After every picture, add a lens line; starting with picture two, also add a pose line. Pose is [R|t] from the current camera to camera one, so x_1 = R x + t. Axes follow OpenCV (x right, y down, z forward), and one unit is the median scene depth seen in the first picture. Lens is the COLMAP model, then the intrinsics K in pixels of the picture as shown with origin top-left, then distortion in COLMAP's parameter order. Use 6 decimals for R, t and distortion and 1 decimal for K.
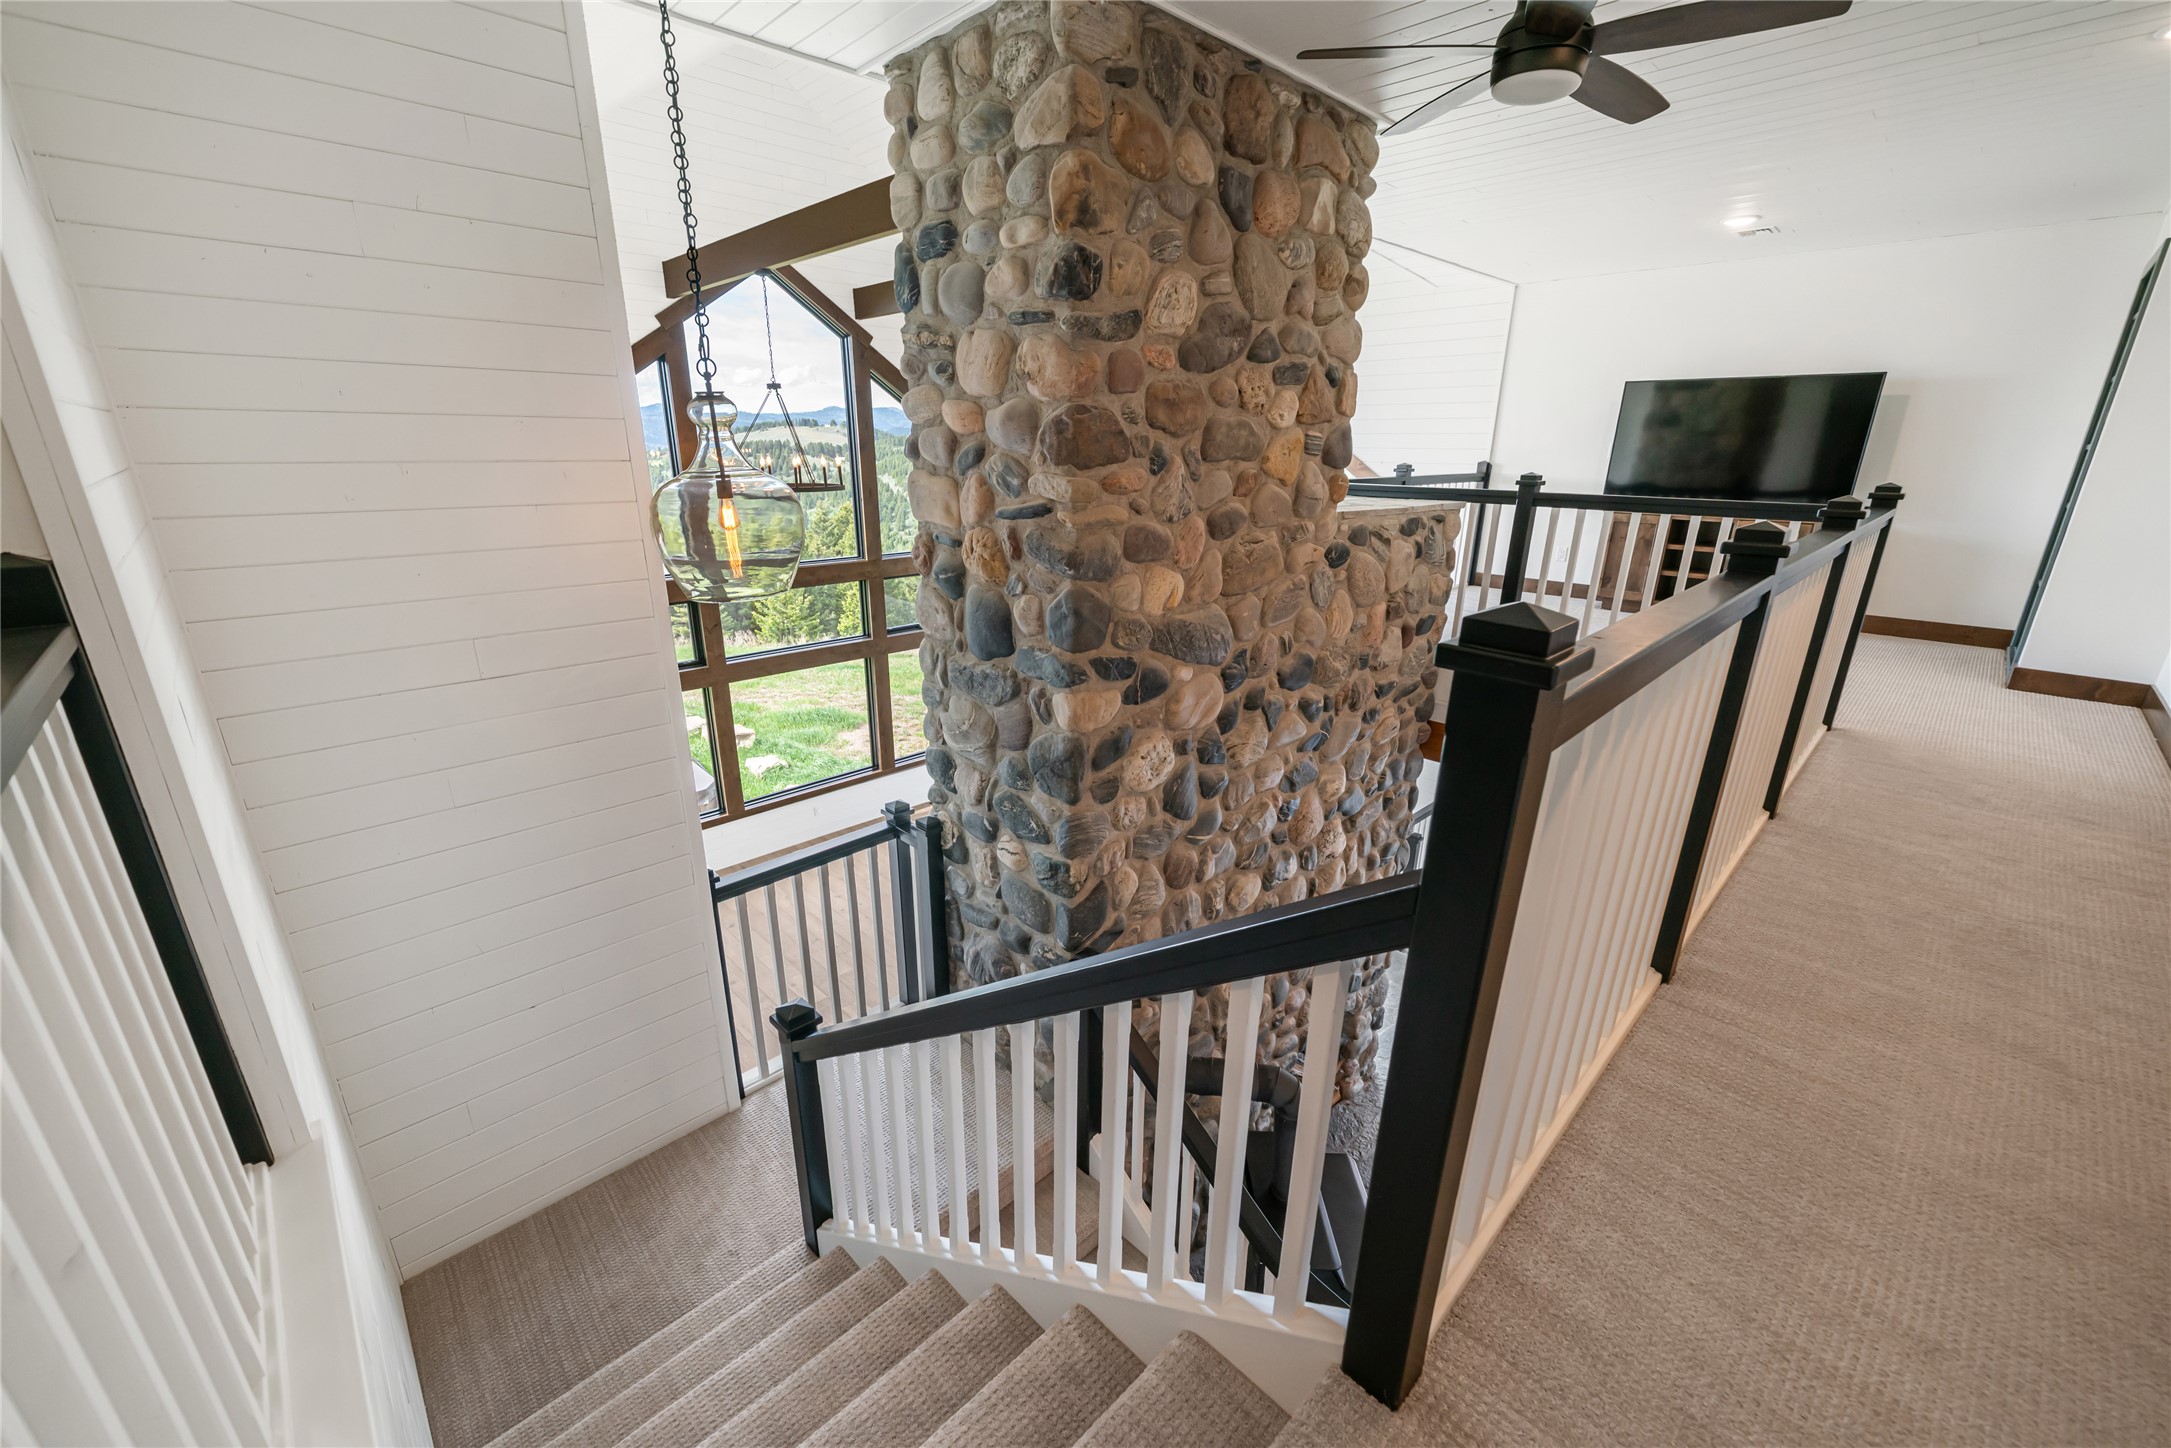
lens RADIAL K [[867.2, 0, 1091.0], [0, 867.2, 715.2], [0, 0, 1]] dist [-0.001434, -0.000240]
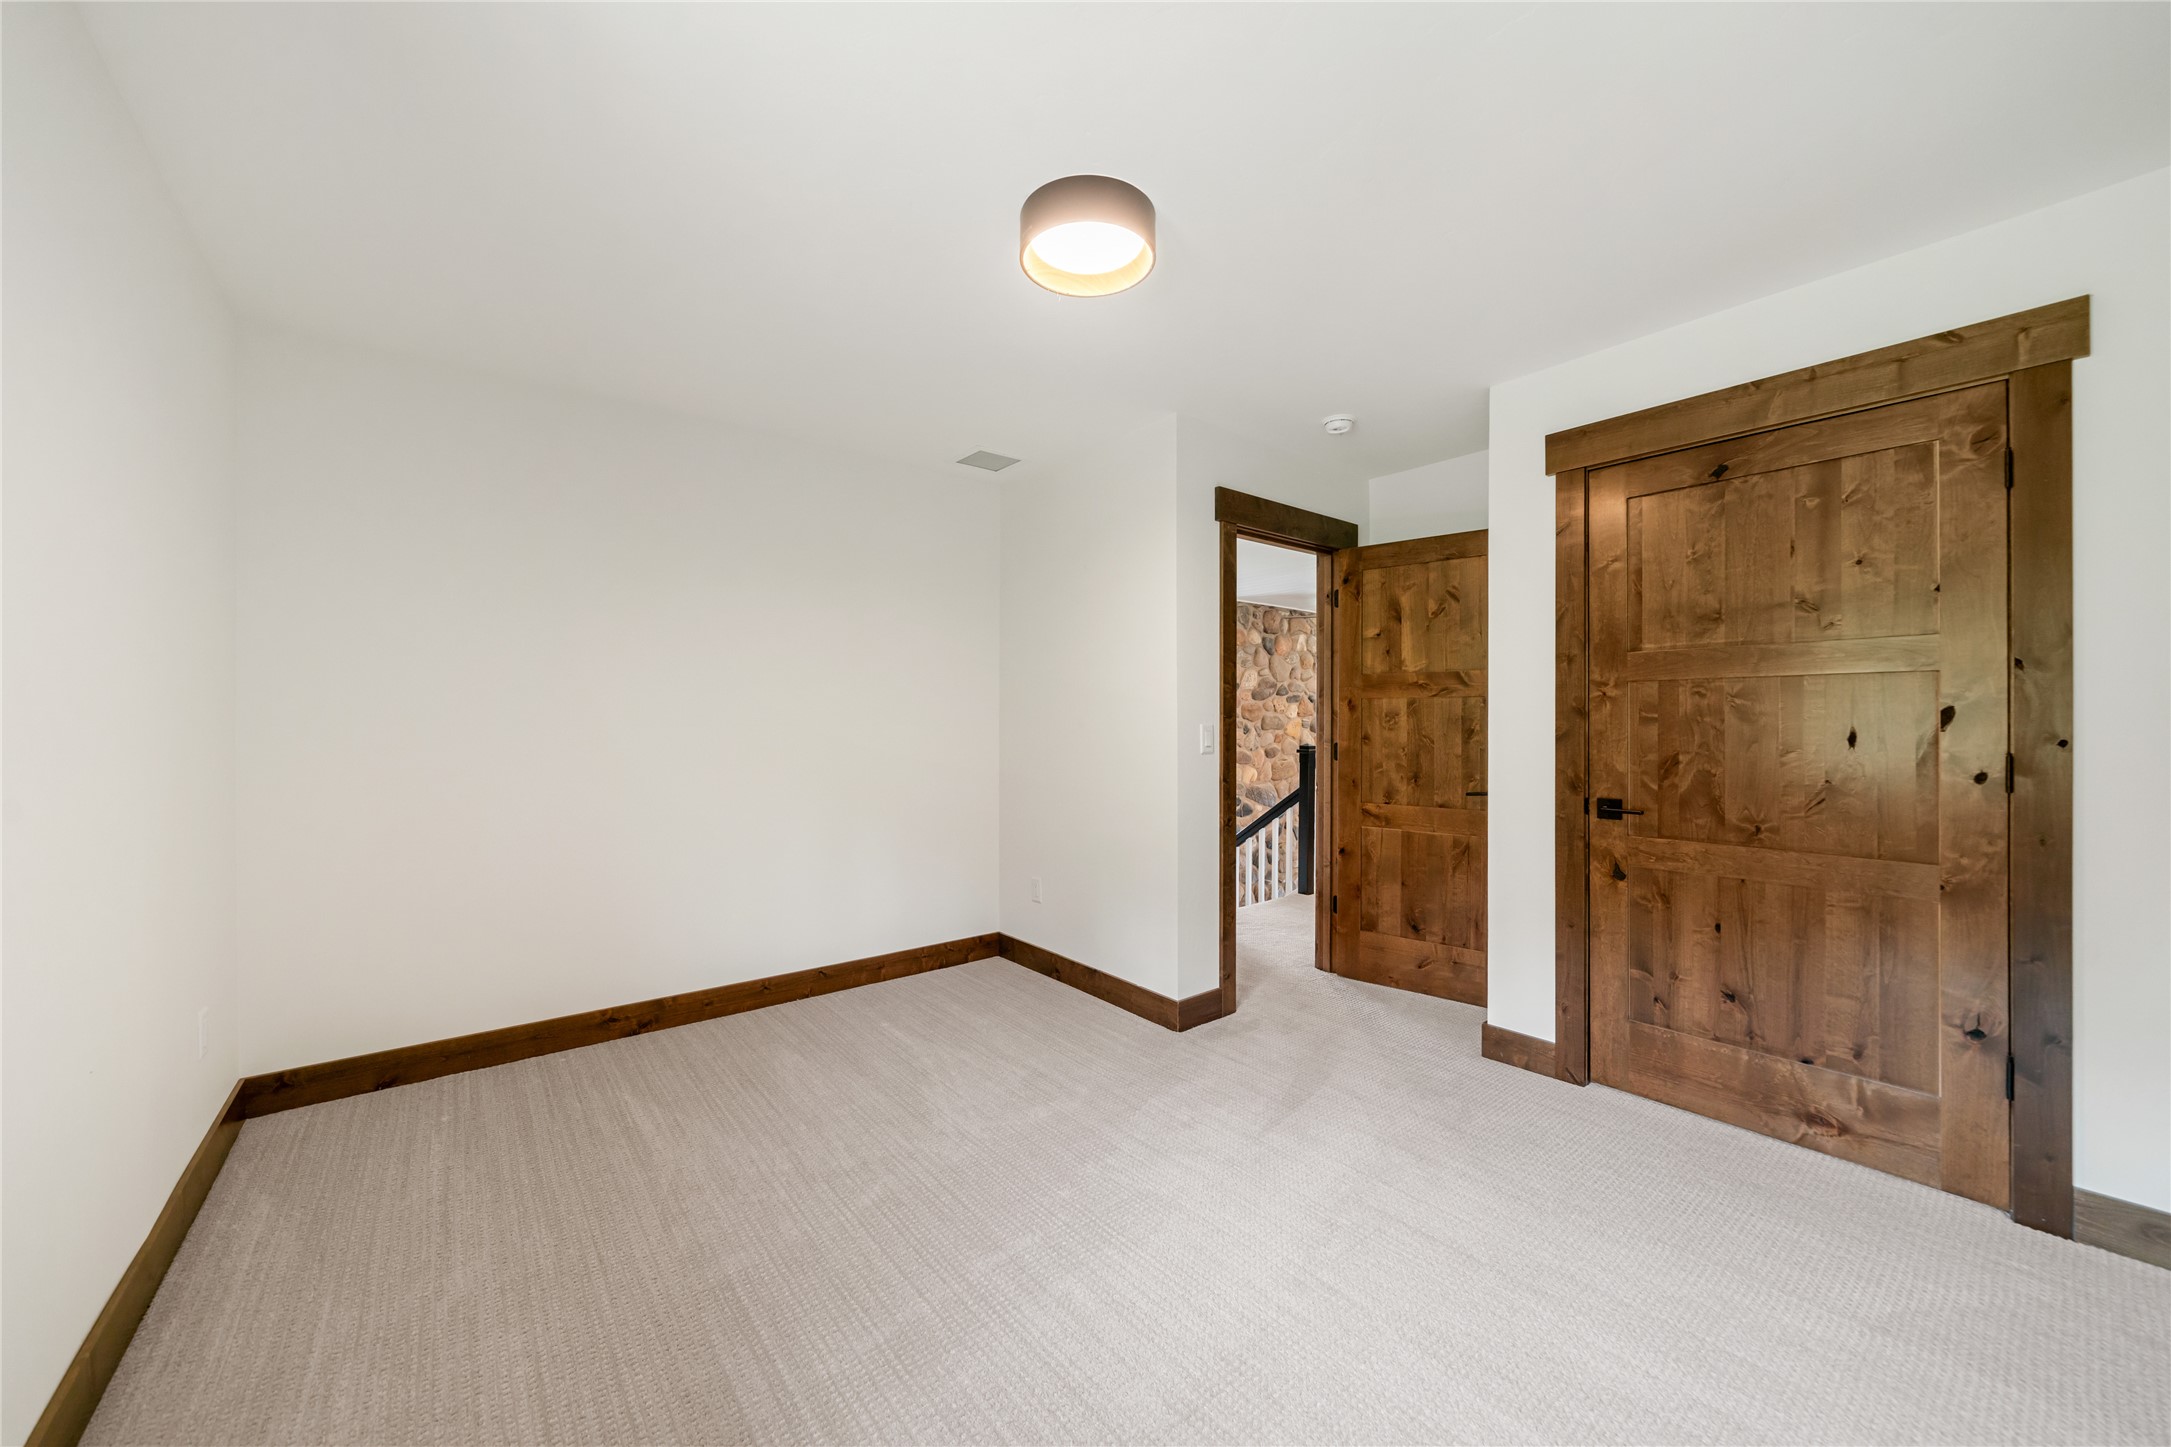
lens RADIAL K [[779.9, 0, 1079.2], [0, 779.9, 723.2], [0, 0, 1]] dist [0.000053, 0.000211]
pose [[0.994333, -0.012597, -0.105565, -0.180733], [-0.020216, 0.952434, -0.304075, 0.438121], [0.104374, 0.304486, 0.946781, -1.370806]]
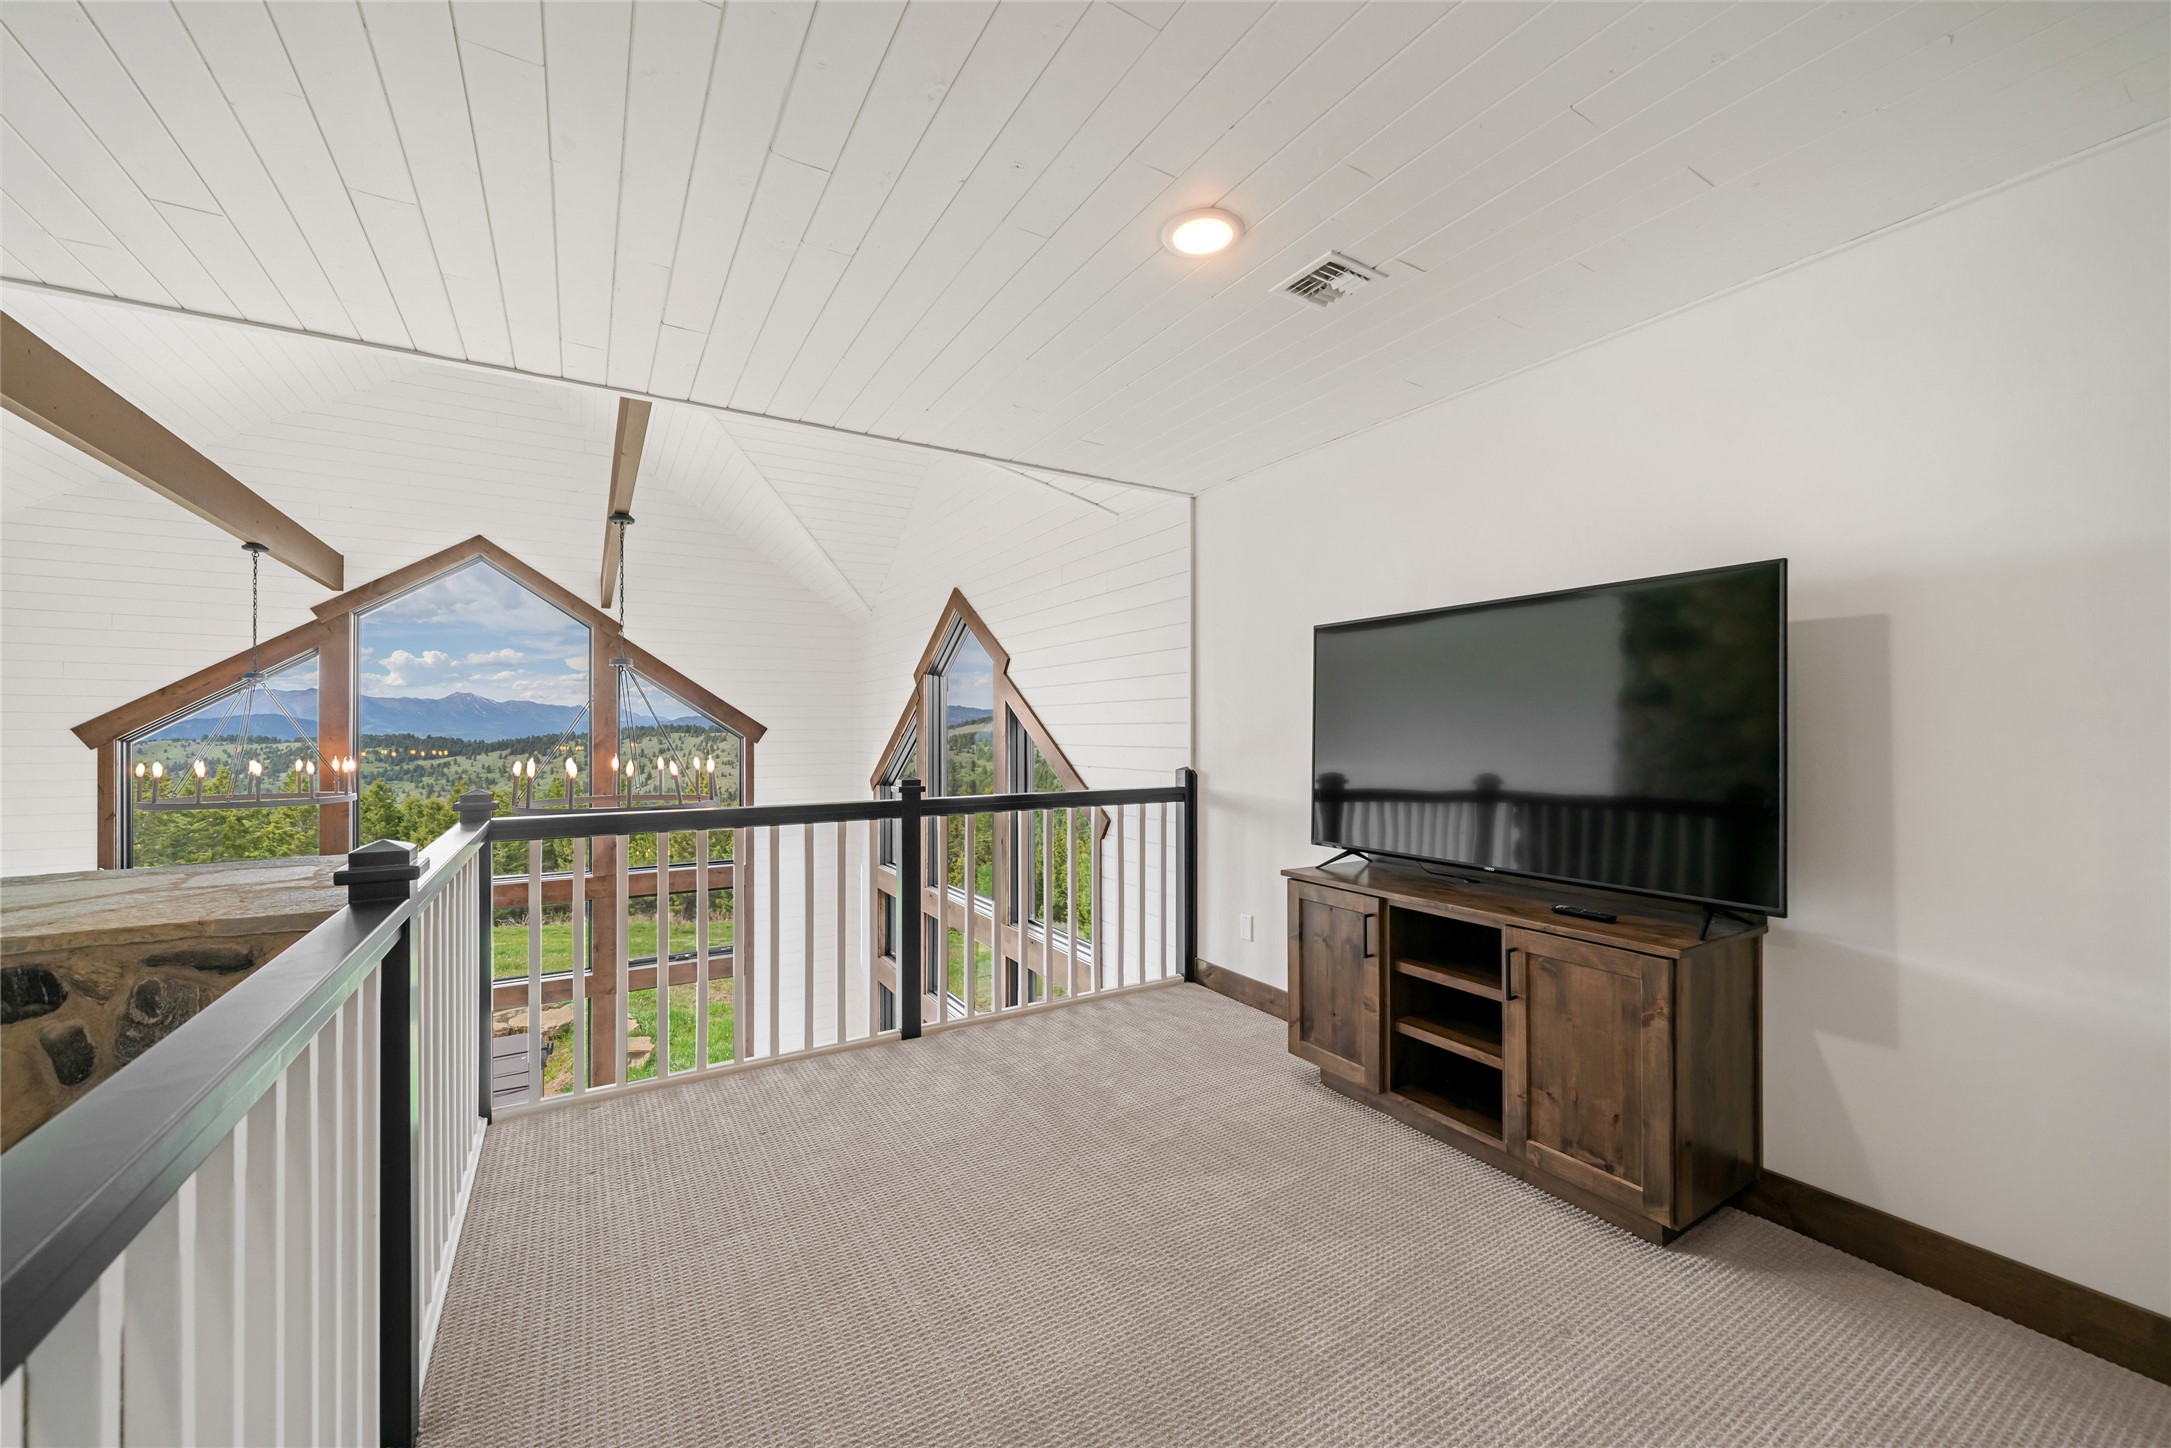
lens RADIAL K [[826.5, 0, 1085.5], [0, 826.5, 724.0], [0, 0, 1]] dist [-0.001485, -0.000238]
pose [[0.973256, -0.010456, -0.229483, 1.137523], [-0.060864, 0.951527, -0.301483, -0.325123], [0.221512, 0.307388, 0.925443, 0.998704]]
